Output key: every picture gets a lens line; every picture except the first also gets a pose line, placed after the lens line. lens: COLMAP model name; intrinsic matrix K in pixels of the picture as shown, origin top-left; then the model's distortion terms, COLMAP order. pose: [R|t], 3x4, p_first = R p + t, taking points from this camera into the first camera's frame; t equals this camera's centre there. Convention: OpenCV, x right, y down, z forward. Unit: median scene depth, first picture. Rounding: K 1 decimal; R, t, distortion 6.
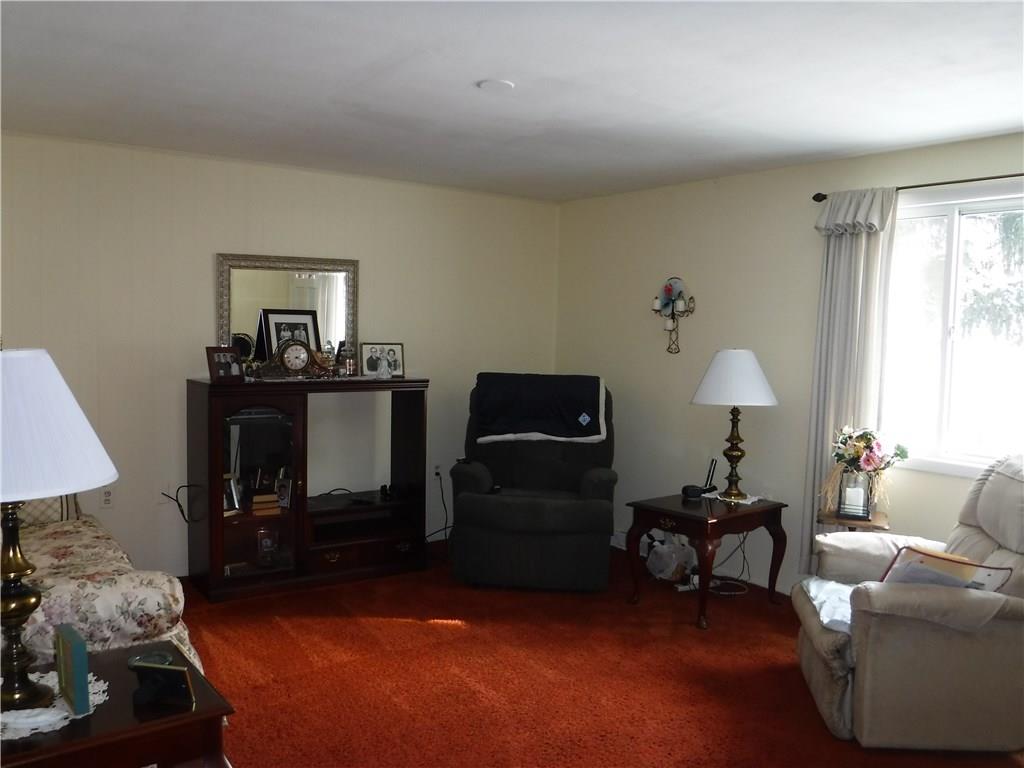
lens RADIAL K [[852.9, 0, 511.3], [0, 852.9, 384.5], [0, 0, 1]] dist [-0.070521, 0.028690]
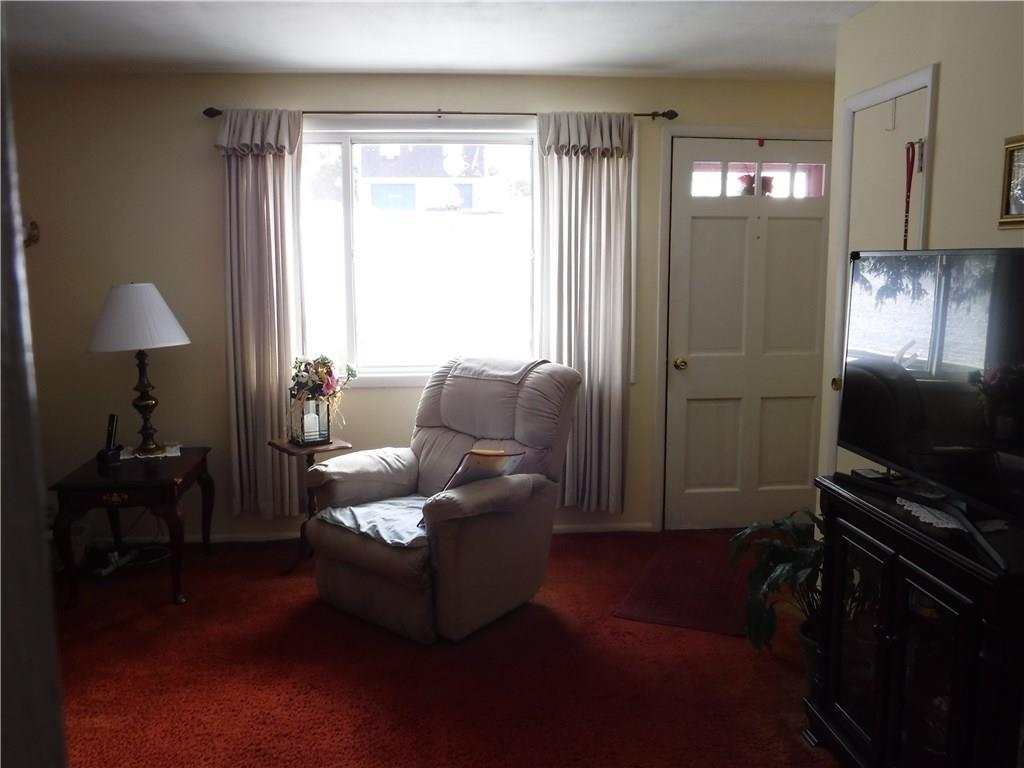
lens RADIAL K [[852.9, 0, 510.5], [0, 852.9, 381.7], [0, 0, 1]] dist [-0.070521, 0.028690]
pose [[0.536630, -0.147702, 0.830790, -0.264322], [0.076856, 0.989024, 0.126190, -0.021869], [-0.840311, -0.003866, 0.542092, 0.225516]]
